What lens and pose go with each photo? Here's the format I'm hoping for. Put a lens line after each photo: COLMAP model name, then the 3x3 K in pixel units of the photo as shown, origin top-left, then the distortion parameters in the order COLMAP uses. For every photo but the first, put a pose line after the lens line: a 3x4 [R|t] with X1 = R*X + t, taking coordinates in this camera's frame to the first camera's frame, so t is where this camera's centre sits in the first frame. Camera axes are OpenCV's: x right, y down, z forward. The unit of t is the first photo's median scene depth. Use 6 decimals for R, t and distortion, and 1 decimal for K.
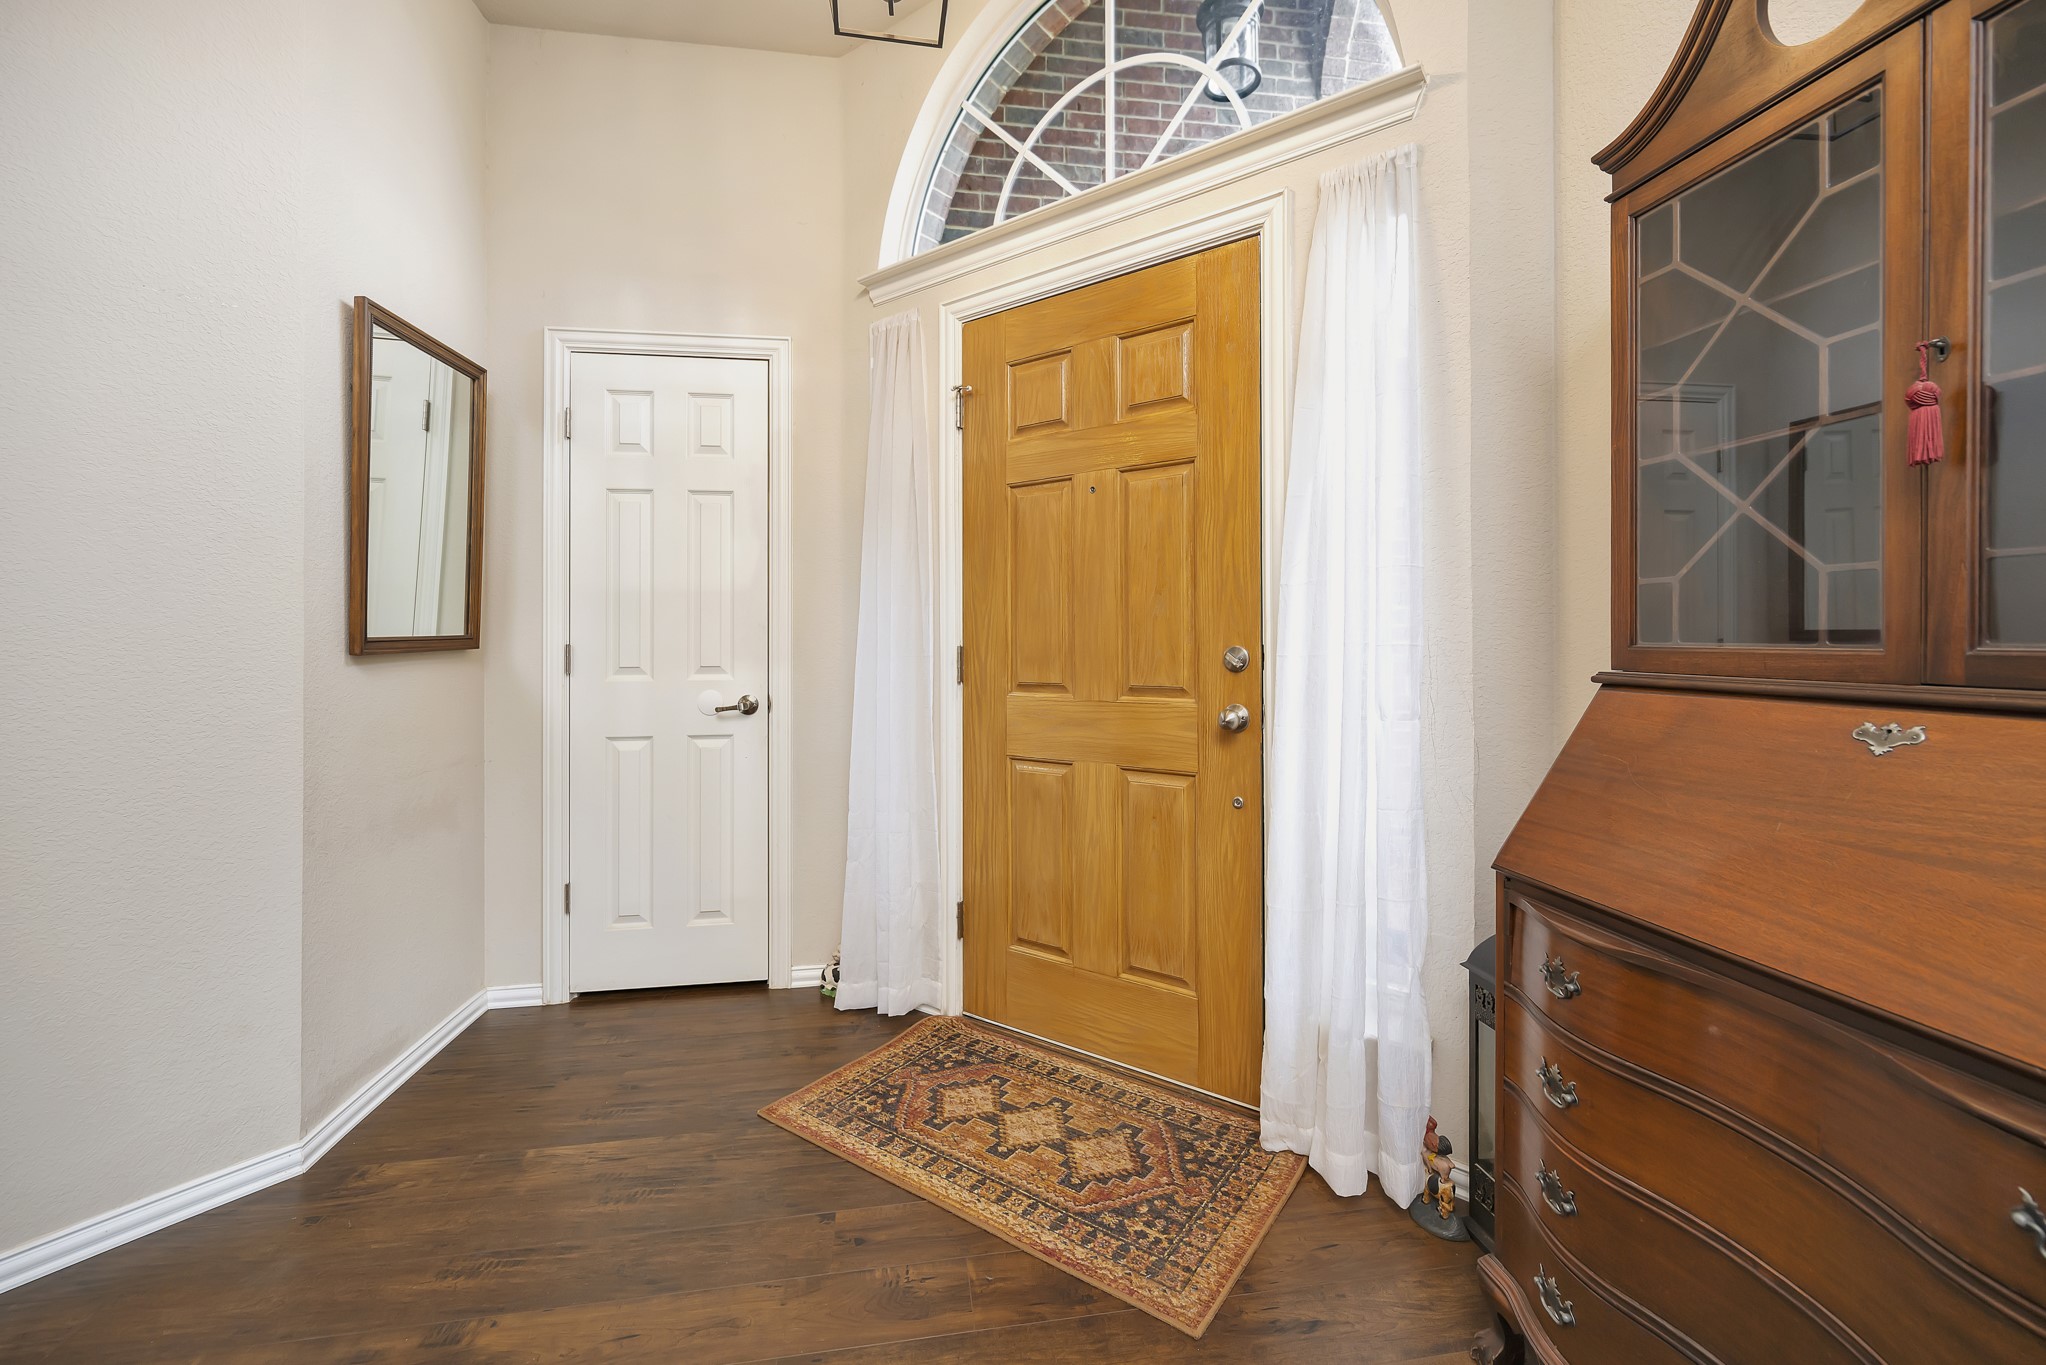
lens RADIAL K [[809.9, 0, 1026.2], [0, 809.9, 643.4], [0, 0, 1]] dist [-0.001249, -0.000081]
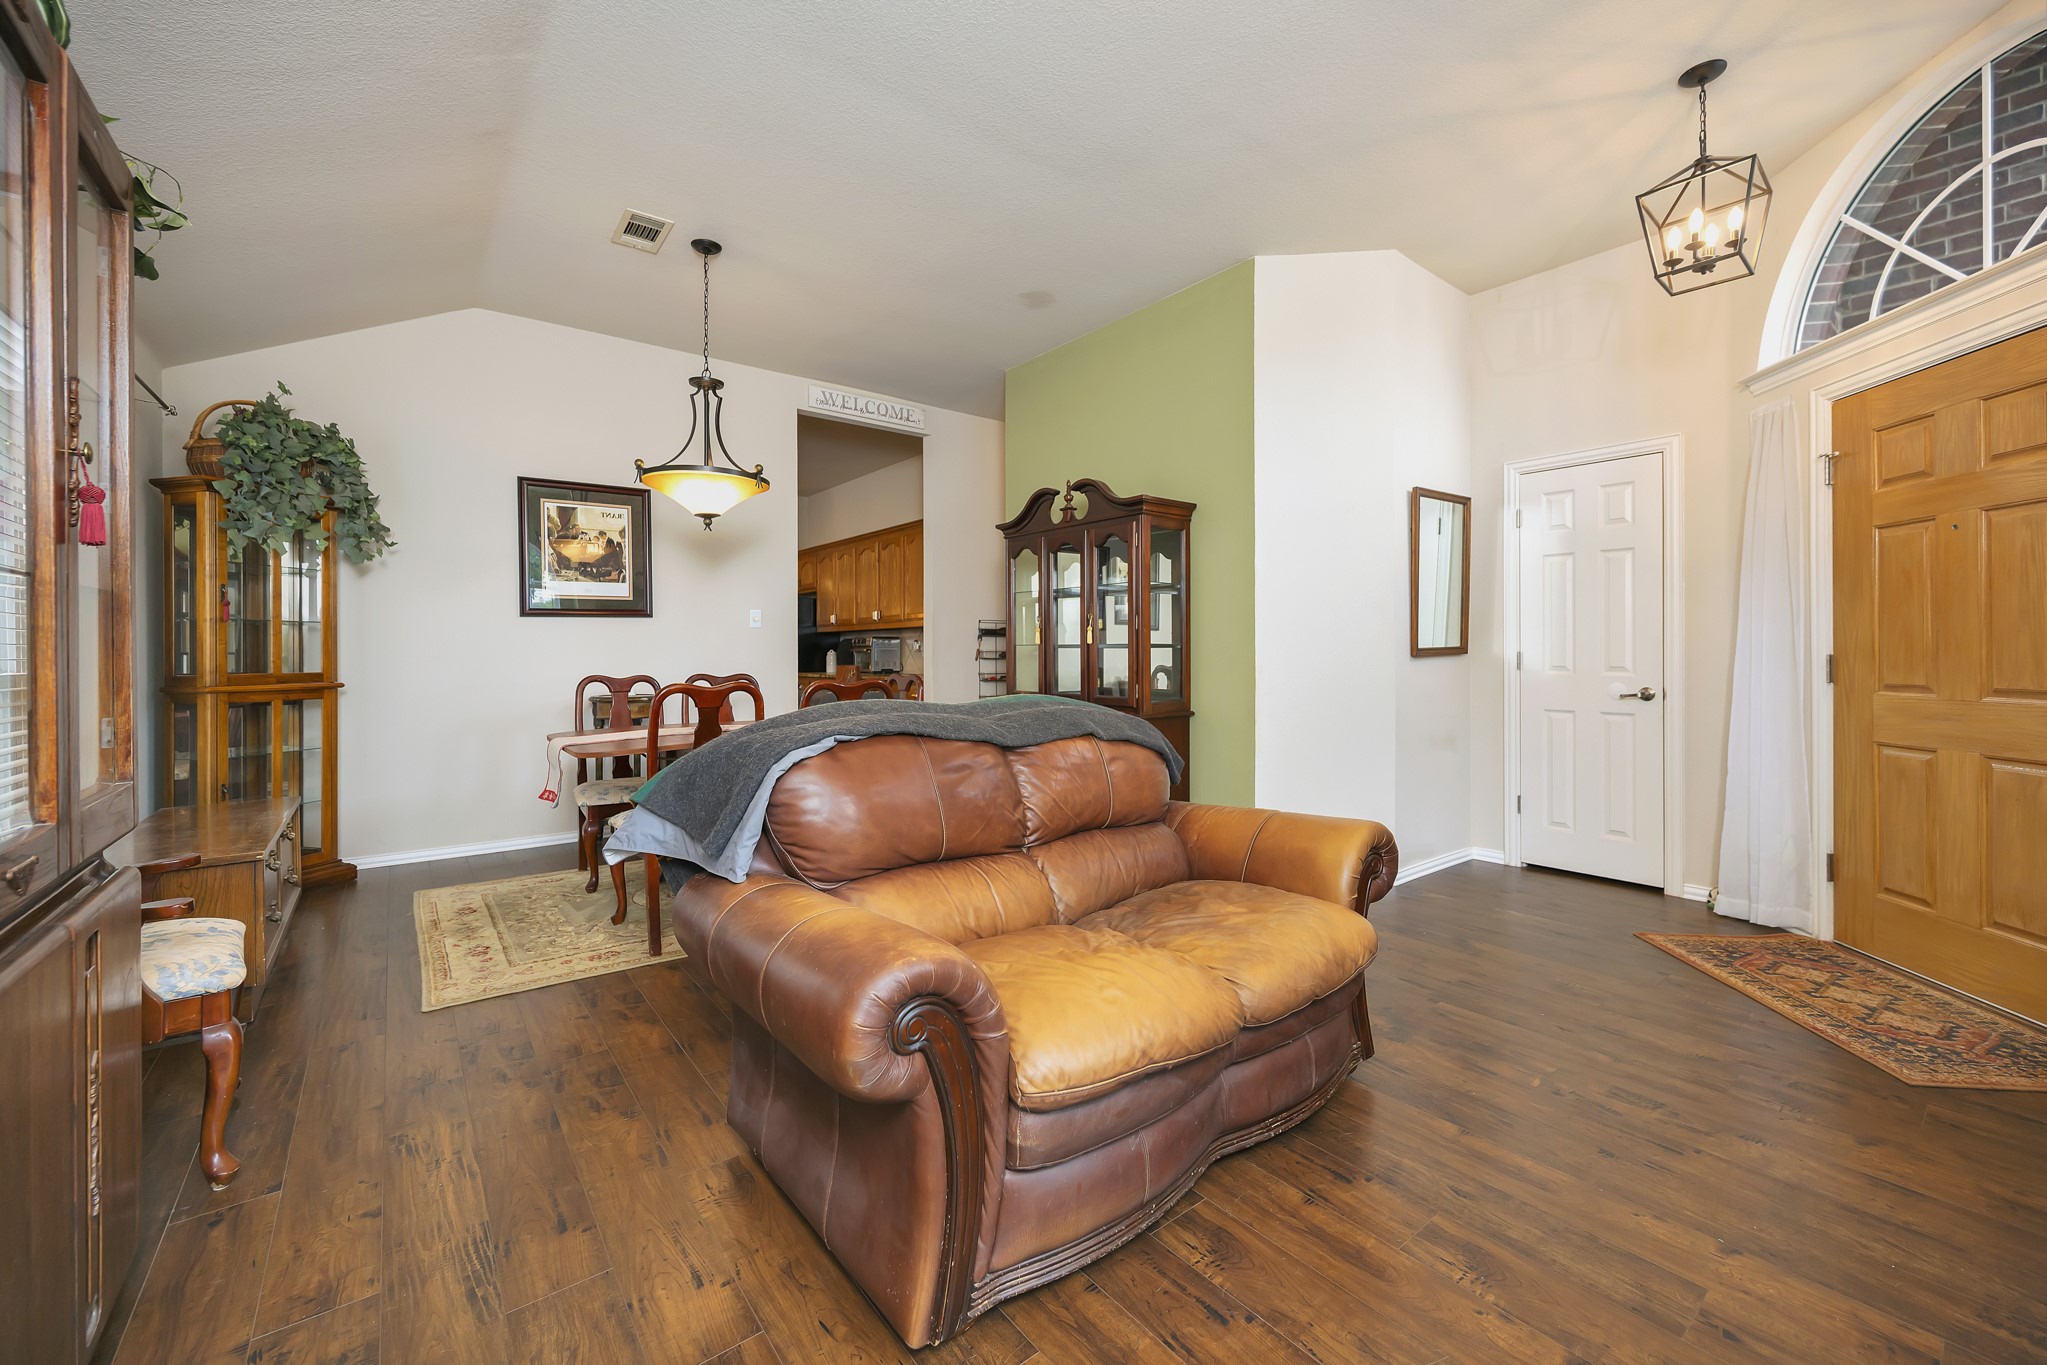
lens RADIAL K [[810.3, 0, 1003.3], [0, 810.3, 640.9], [0, 0, 1]] dist [-0.001249, -0.000081]
pose [[0.457120, -0.007889, -0.889370, 0.476151], [-0.001022, 0.999955, -0.009395, -0.005432], [0.889404, 0.005204, 0.457091, -0.779036]]
